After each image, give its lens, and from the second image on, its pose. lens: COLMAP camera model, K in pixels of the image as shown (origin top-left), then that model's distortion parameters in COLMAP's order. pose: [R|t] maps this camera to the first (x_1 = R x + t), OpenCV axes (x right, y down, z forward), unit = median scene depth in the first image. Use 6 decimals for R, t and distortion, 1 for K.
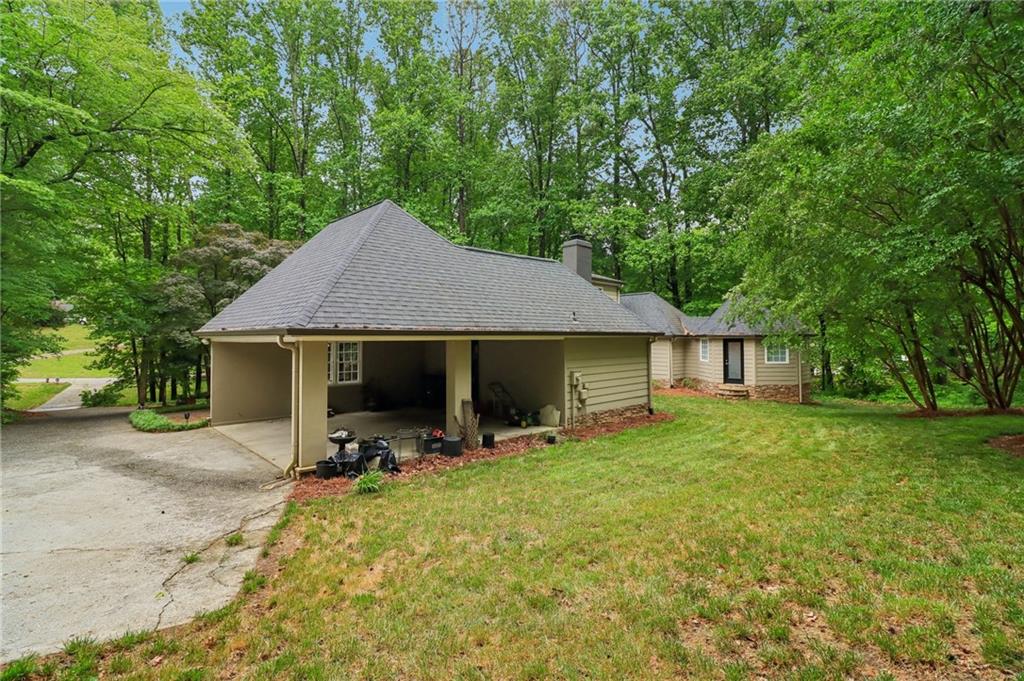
lens RADIAL K [[480.4, 0, 514.6], [0, 480.4, 322.9], [0, 0, 1]] dist [0.001021, -0.012893]
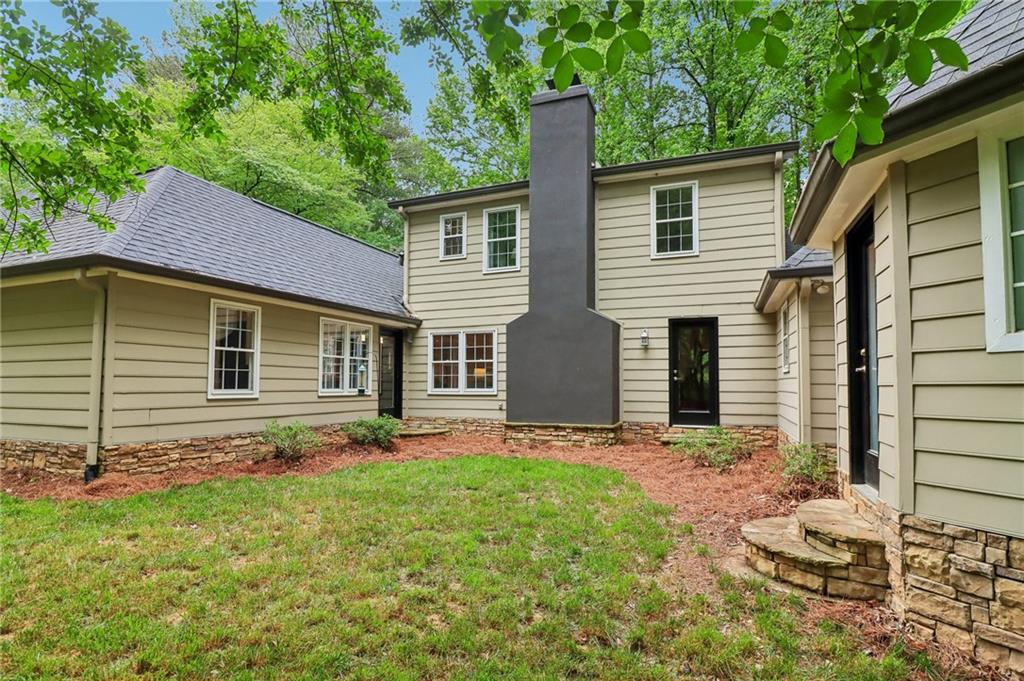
lens RADIAL K [[532.2, 0, 510.9], [0, 532.2, 360.7], [0, 0, 1]] dist [-0.023527, -0.000806]
pose [[0.398095, -0.037976, -0.916558, 0.802364], [0.024376, 0.999228, -0.030814, 0.119465], [0.917020, -0.010075, 0.398713, 1.141306]]
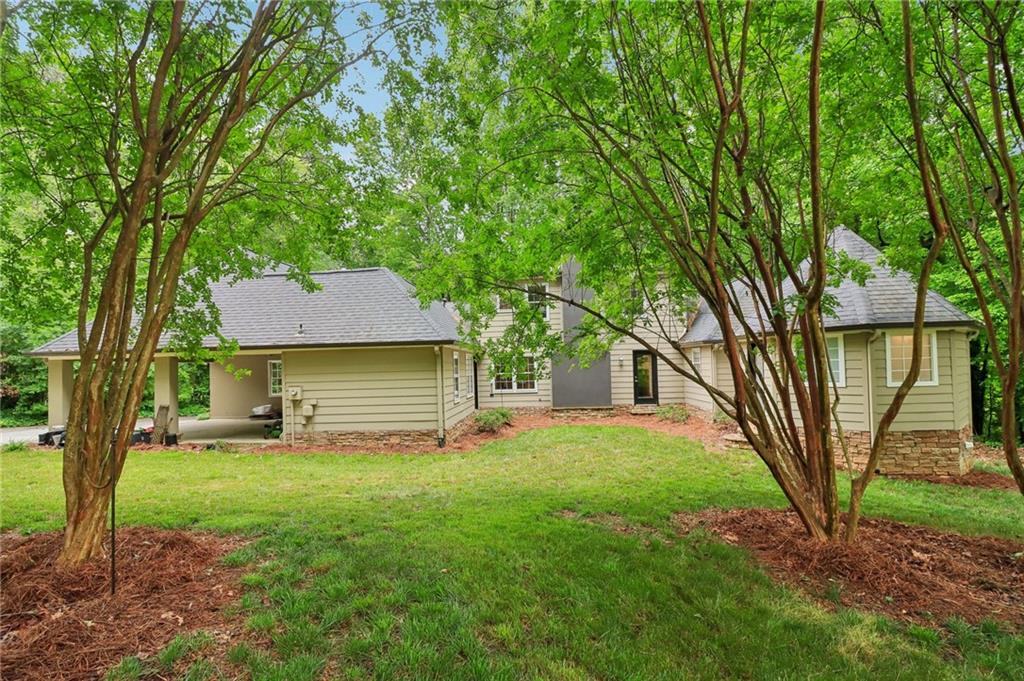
lens RADIAL K [[496.2, 0, 512.1], [0, 496.2, 353.5], [0, 0, 1]] dist [-0.002972, -0.000585]
pose [[0.667265, -0.034743, -0.744010, 0.977306], [0.046007, 0.998927, -0.005386, 0.051412], [0.743398, -0.030636, 0.668147, 0.557686]]
